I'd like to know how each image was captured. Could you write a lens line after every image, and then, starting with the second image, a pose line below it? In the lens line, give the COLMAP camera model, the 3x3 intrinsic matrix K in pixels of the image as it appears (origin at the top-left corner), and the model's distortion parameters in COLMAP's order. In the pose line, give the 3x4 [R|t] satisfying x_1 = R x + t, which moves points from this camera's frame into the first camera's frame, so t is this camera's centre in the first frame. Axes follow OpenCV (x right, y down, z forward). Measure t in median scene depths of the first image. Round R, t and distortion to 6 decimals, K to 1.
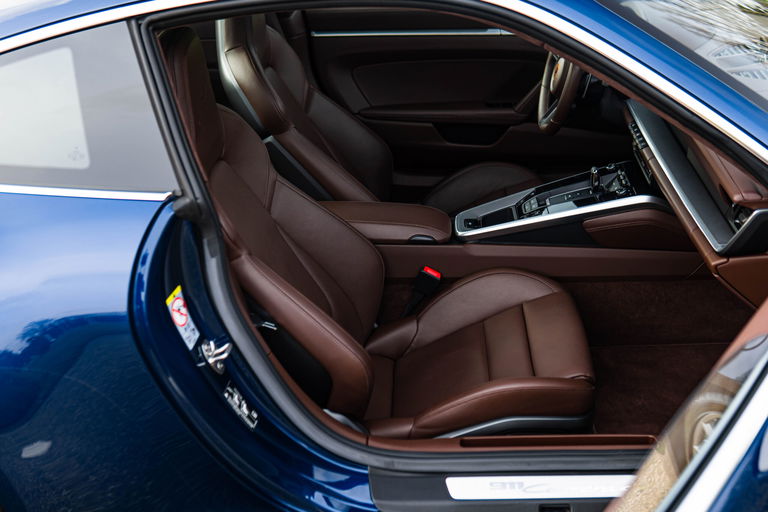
lens RADIAL K [[1096.0, 0, 384.0], [0, 1096.0, 256.0], [0, 0, 1]] dist [-0.028723, -0.031016]
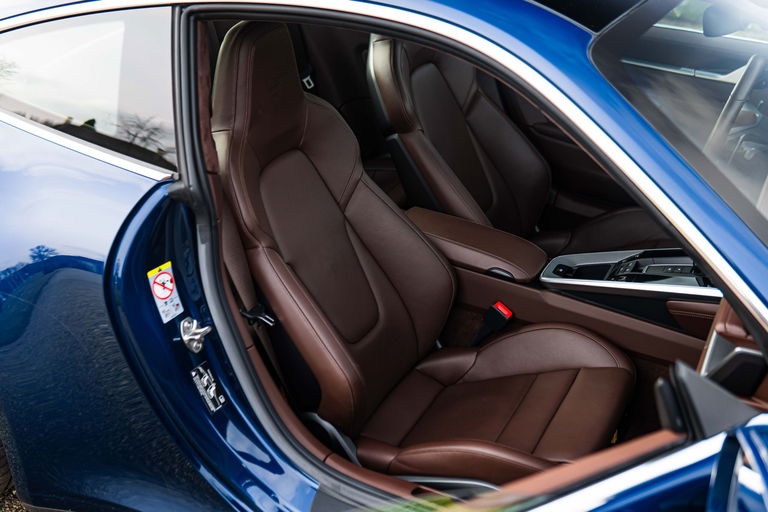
lens RADIAL K [[1106.4, 0, 384.0], [0, 1106.4, 256.0], [0, 0, 1]] dist [-0.036808, -0.103719]
pose [[0.897571, 0.252634, -0.361307, 0.366434], [-0.236472, 0.967546, 0.089078, -0.116994], [0.372085, 0.005485, 0.928182, 0.084994]]
